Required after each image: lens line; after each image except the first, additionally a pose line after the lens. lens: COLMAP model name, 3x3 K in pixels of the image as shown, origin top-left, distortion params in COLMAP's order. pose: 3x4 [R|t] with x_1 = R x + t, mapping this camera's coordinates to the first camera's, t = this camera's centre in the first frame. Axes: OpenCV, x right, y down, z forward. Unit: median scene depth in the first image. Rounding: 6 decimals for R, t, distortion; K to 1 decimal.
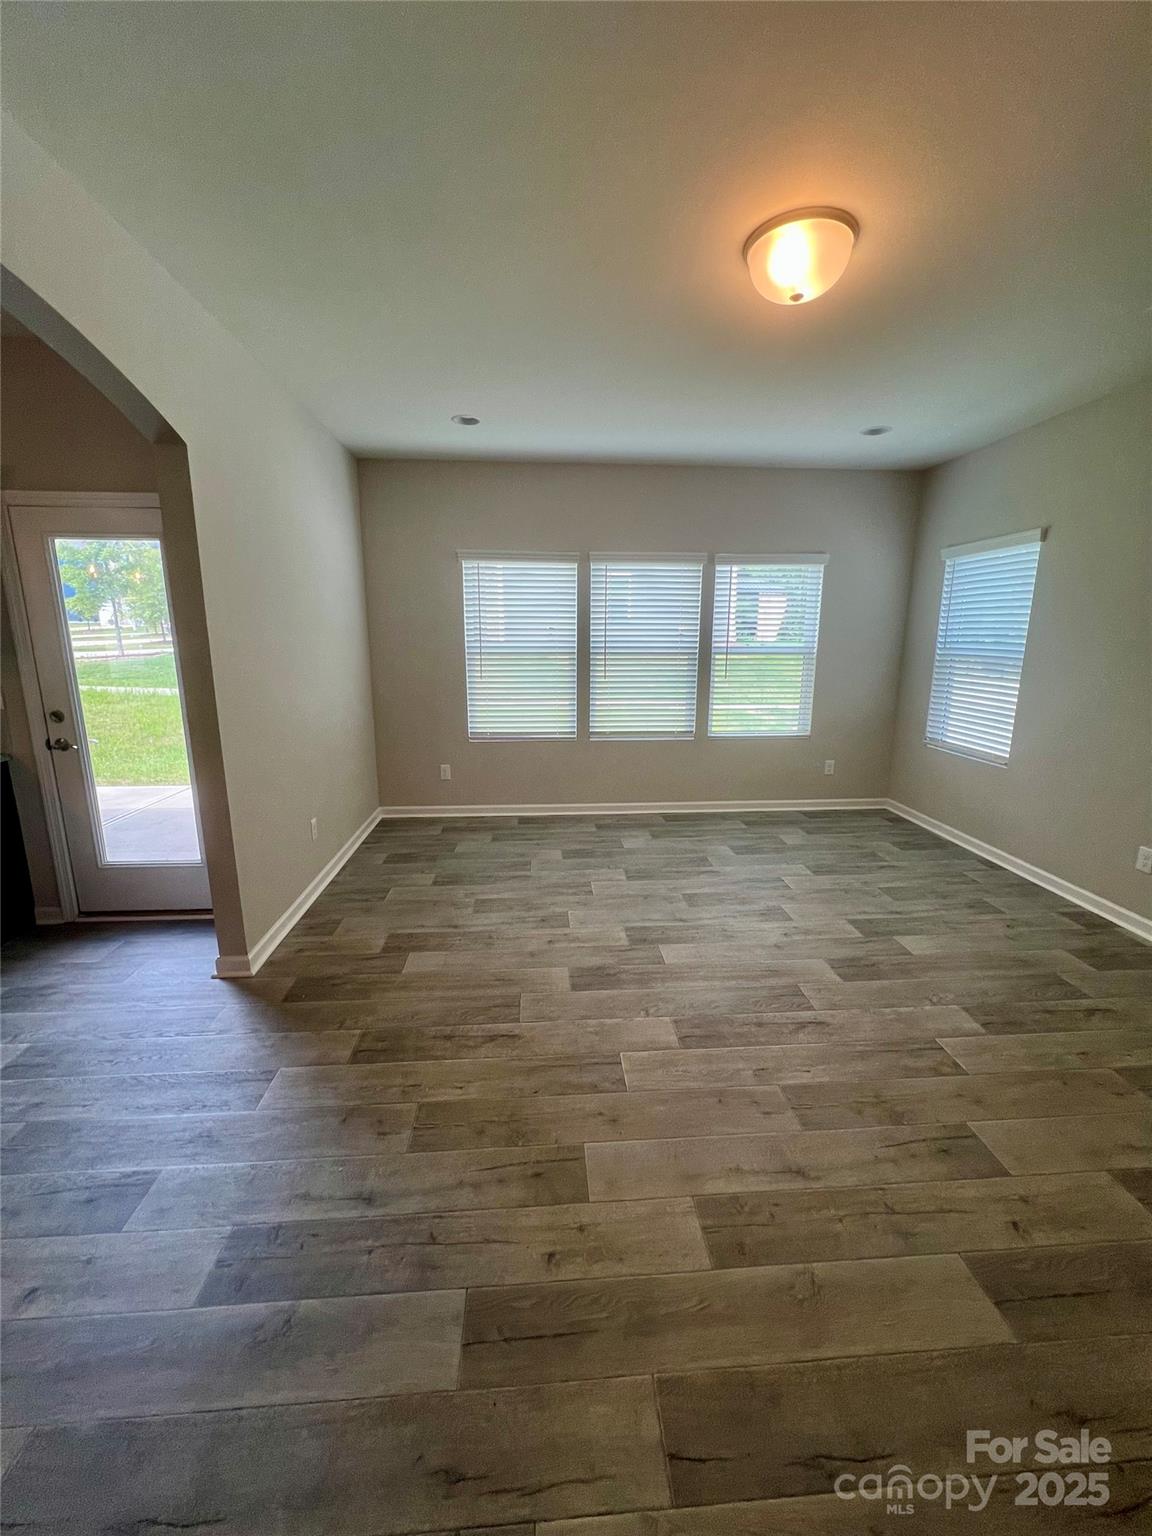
lens RADIAL K [[614.3, 0, 577.7], [0, 614.3, 769.1], [0, 0, 1]] dist [-0.002457, 0.000445]
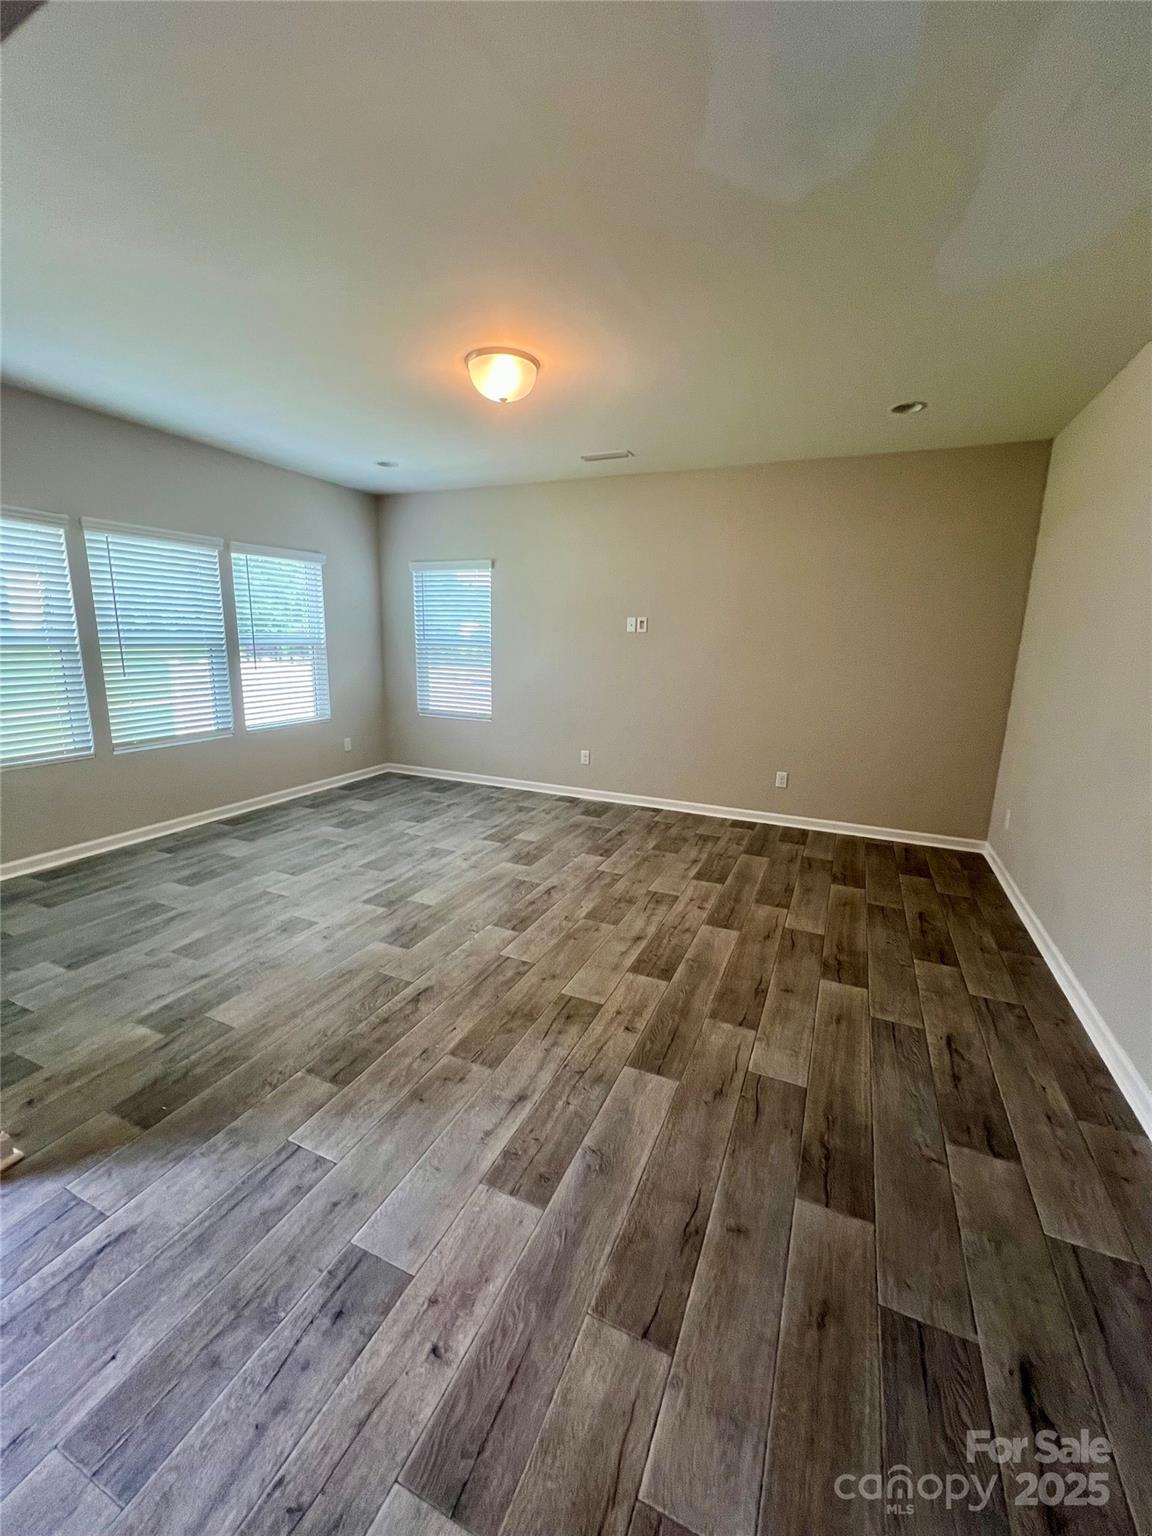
lens RADIAL K [[620.7, 0, 583.1], [0, 620.7, 764.0], [0, 0, 1]] dist [-0.002432, -0.000164]
pose [[0.461756, -0.173701, 0.869833, -0.648739], [0.169234, 0.979877, 0.105838, -0.025785], [-0.870713, 0.098334, 0.481860, 0.128675]]
